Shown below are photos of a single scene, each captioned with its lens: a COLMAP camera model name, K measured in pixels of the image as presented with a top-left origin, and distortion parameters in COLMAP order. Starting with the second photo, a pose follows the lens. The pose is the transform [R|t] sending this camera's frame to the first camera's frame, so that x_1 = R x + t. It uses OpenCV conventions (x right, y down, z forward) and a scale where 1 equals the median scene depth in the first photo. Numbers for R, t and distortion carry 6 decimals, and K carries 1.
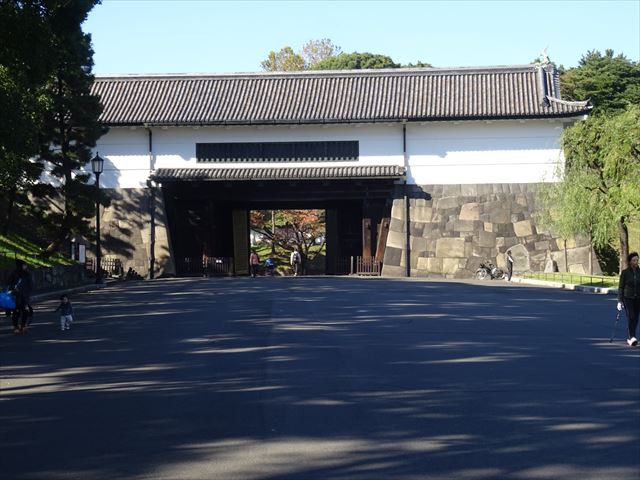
lens RADIAL K [[435.5, 0, 320.0], [0, 435.5, 240.0], [0, 0, 1]] dist [0.000007, -0.000138]
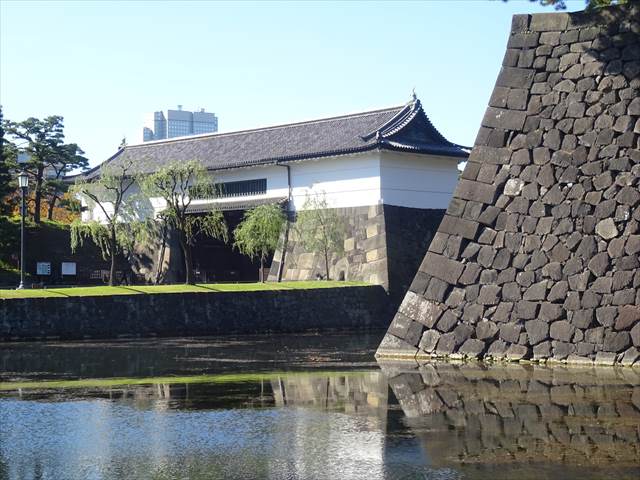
lens RADIAL K [[435.5, 0, 320.0], [0, 435.5, 240.0], [0, 0, 1]] dist [0.000007, -0.000138]
pose [[0.925508, -0.018481, -0.378277, 0.748321], [-0.001539, 0.998617, -0.052553, 0.021443], [0.378725, 0.049220, 0.924199, -0.119375]]
